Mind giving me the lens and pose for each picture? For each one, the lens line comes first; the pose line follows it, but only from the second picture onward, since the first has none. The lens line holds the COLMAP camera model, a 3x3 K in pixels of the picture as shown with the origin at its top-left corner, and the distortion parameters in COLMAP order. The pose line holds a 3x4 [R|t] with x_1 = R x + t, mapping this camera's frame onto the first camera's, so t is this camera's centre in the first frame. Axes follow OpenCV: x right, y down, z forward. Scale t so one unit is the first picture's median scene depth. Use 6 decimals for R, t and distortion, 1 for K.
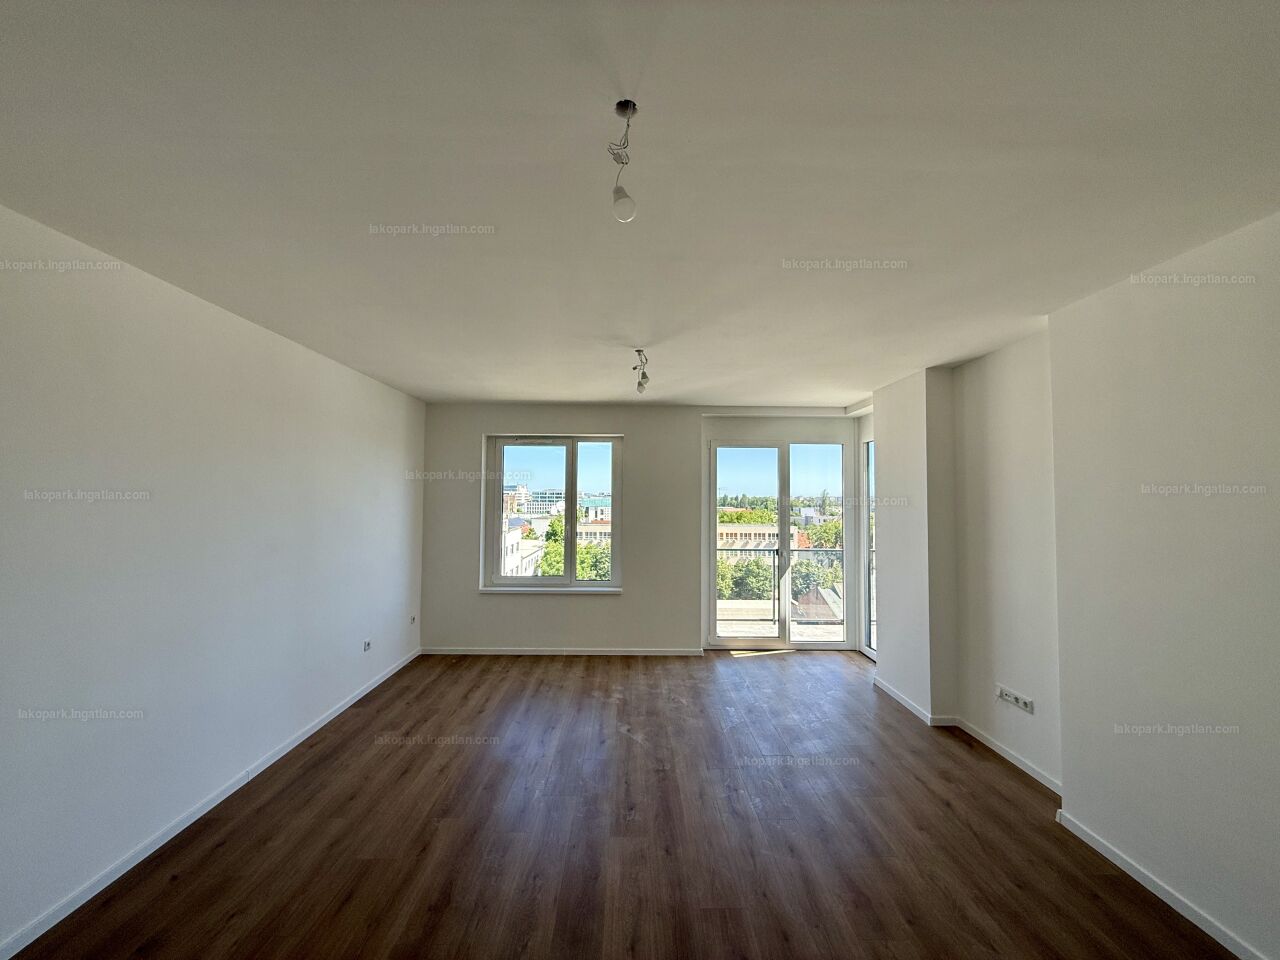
lens RADIAL K [[508.7, 0, 634.1], [0, 508.7, 479.4], [0, 0, 1]] dist [-0.001765, -0.000001]
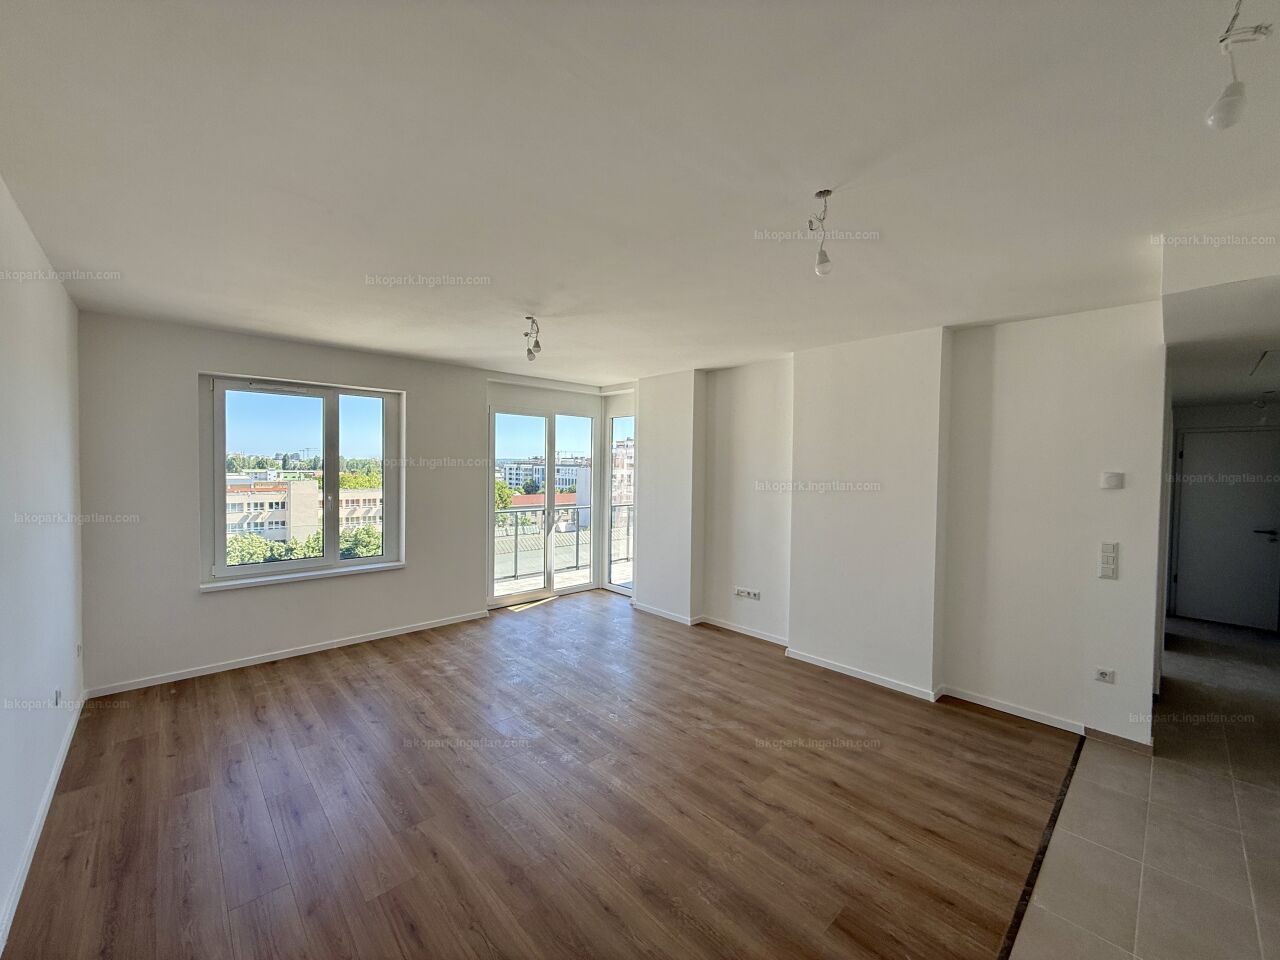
lens RADIAL K [[508.7, 0, 634.1], [0, 508.7, 479.4], [0, 0, 1]] dist [-0.001765, -0.000001]
pose [[0.738372, -0.016742, 0.674186, -0.356125], [-0.032370, 0.997660, 0.060226, -0.000903], [-0.673616, -0.066292, 0.736102, 0.067328]]
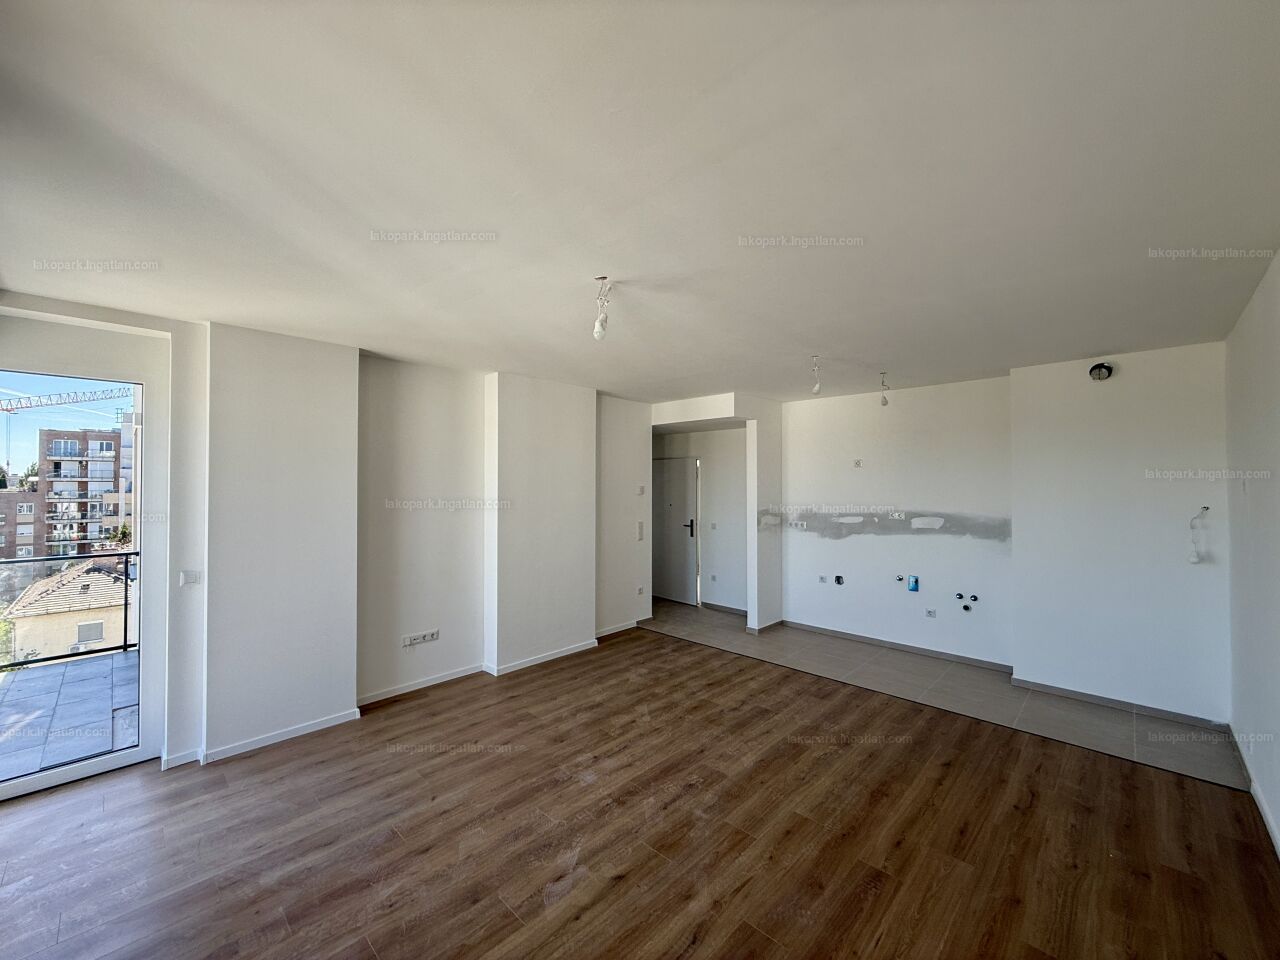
lens RADIAL K [[508.7, 0, 634.1], [0, 508.7, 479.4], [0, 0, 1]] dist [-0.001765, -0.000001]
pose [[-0.711073, 0.000317, 0.703118, -0.353127], [-0.031326, 0.998993, -0.032130, 0.032311], [-0.702420, -0.044873, -0.710347, 0.997203]]
